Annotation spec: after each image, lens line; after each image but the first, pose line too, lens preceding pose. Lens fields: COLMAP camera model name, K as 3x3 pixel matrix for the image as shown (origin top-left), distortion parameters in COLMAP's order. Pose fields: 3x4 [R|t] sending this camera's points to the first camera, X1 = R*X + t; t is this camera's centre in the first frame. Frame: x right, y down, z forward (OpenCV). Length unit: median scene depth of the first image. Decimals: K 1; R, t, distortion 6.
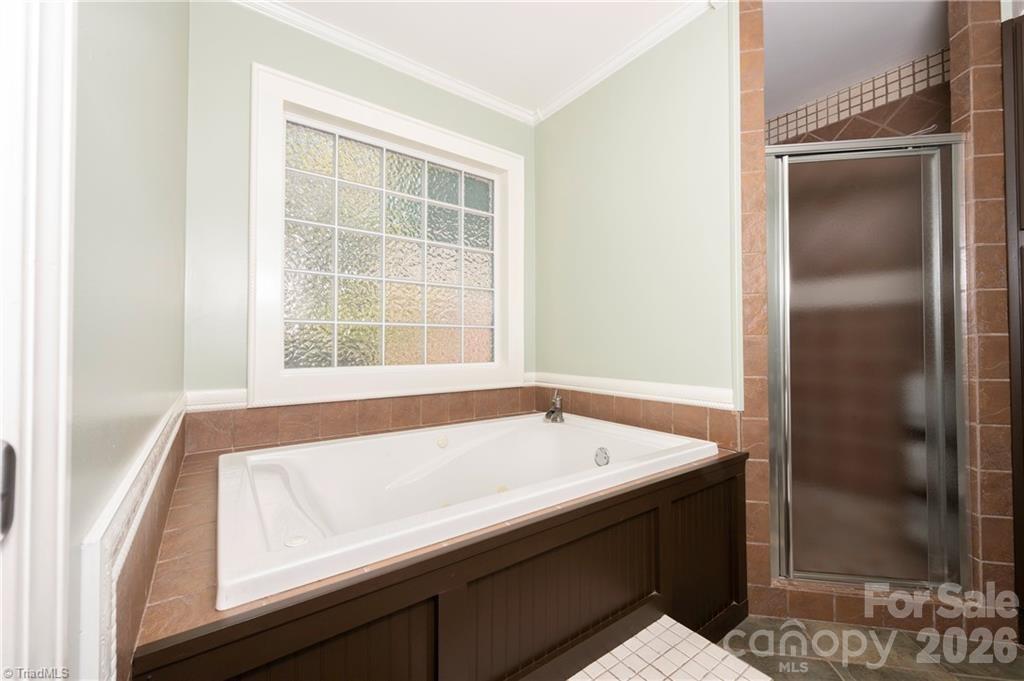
lens RADIAL K [[402.4, 0, 514.1], [0, 402.4, 340.2], [0, 0, 1]] dist [-0.000759, -0.000012]
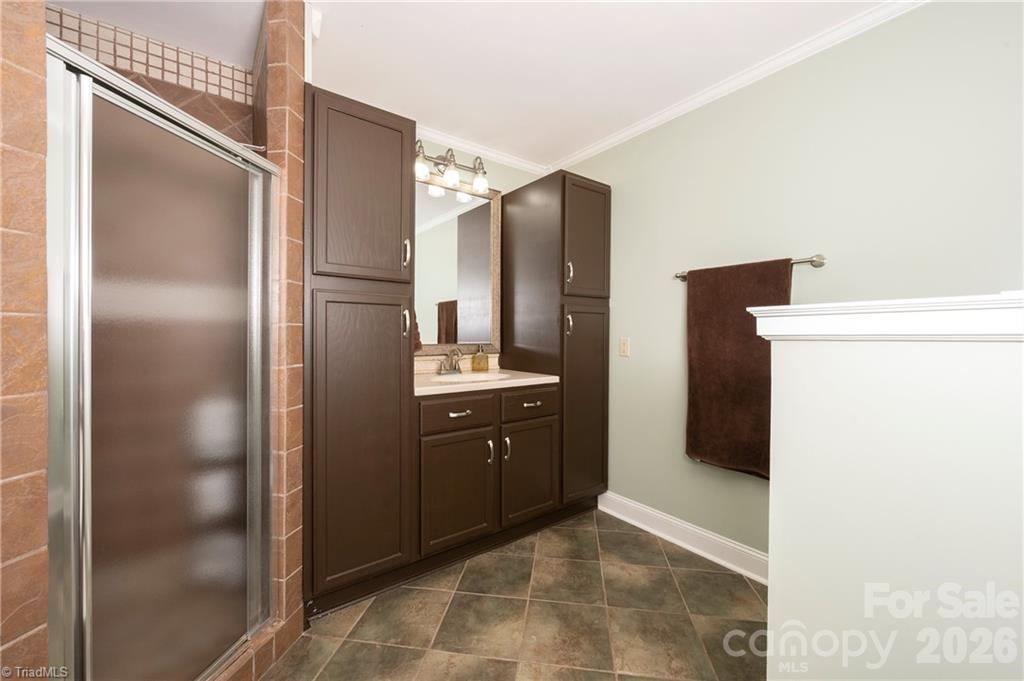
lens RADIAL K [[402.4, 0, 514.1], [0, 402.4, 340.2], [0, 0, 1]] dist [-0.000759, -0.000012]
pose [[0.004153, -0.009176, 0.999949, 0.106672], [-0.021177, 0.999733, 0.009262, -0.103439], [-0.999767, -0.021214, 0.003957, 0.396351]]
